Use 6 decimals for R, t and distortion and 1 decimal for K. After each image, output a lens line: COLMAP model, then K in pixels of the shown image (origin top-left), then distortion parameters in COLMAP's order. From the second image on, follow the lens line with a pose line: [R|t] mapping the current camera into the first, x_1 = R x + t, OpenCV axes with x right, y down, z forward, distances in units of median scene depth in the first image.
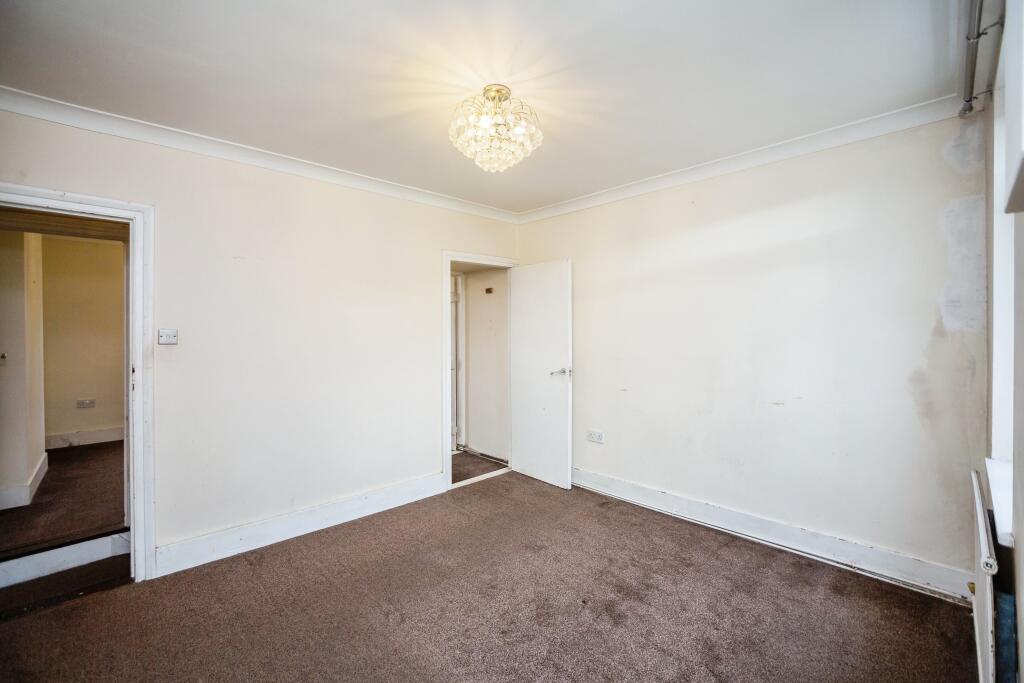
lens RADIAL K [[453.8, 0, 505.8], [0, 453.8, 326.9], [0, 0, 1]] dist [-0.000018, 0.000187]
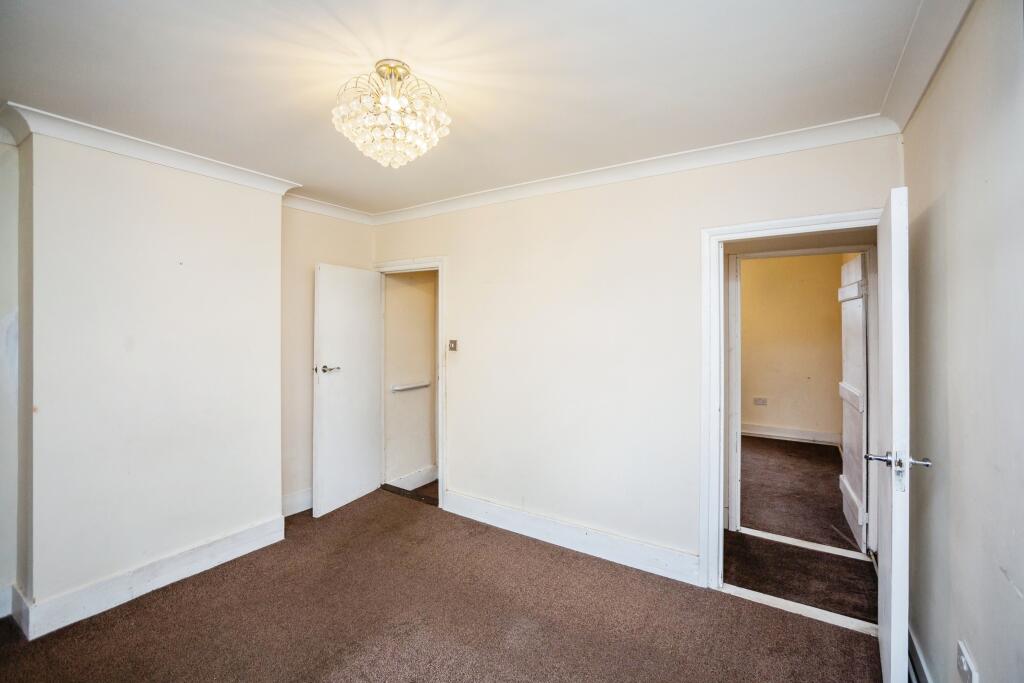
lens RADIAL K [[453.8, 0, 505.8], [0, 453.8, 326.9], [0, 0, 1]] dist [-0.000018, 0.000187]
pose [[0.228471, 0.001067, -0.973550, 0.621259], [0.003502, 0.999992, 0.001918, -0.034925], [0.973544, -0.003847, 0.228465, 0.769534]]
